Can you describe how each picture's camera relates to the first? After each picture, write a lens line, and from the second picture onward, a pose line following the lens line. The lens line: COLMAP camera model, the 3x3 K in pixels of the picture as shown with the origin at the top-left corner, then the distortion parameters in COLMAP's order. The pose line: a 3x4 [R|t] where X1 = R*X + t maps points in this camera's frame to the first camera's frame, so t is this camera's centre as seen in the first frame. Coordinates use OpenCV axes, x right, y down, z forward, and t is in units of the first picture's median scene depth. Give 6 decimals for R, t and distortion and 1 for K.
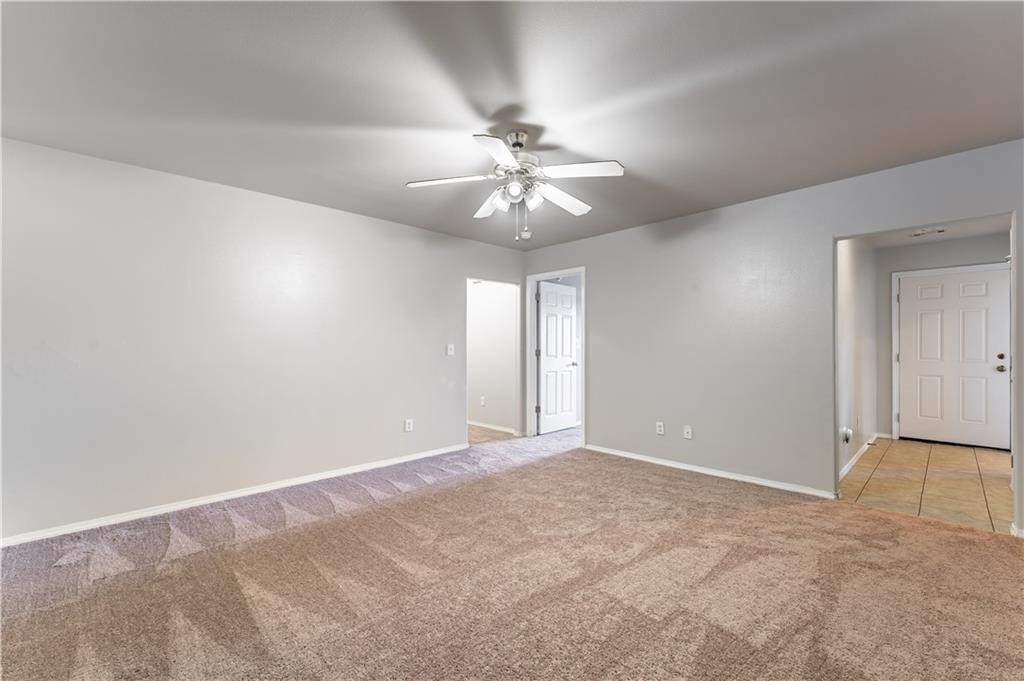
lens RADIAL K [[423.8, 0, 515.5], [0, 423.8, 342.0], [0, 0, 1]] dist [0.006883, -0.000634]
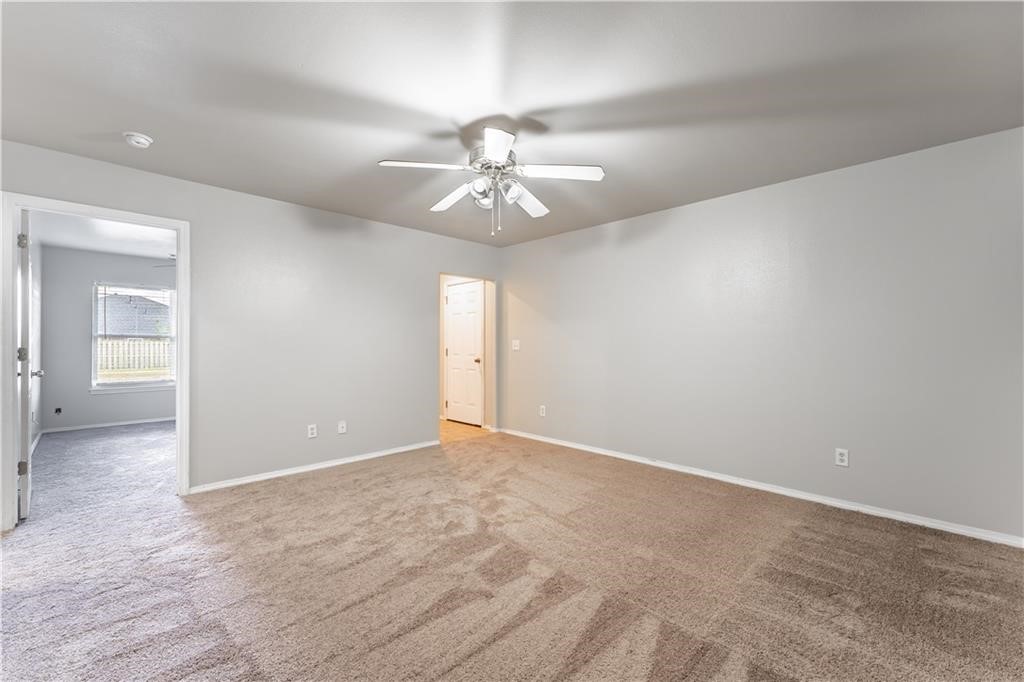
lens RADIAL K [[423.4, 0, 515.3], [0, 423.4, 345.2], [0, 0, 1]] dist [0.000933, 0.000019]
pose [[0.006014, -0.005057, 0.999969, -0.787851], [-0.014802, 0.999877, 0.005145, 0.004921], [-0.999872, -0.014832, 0.005939, 0.747820]]
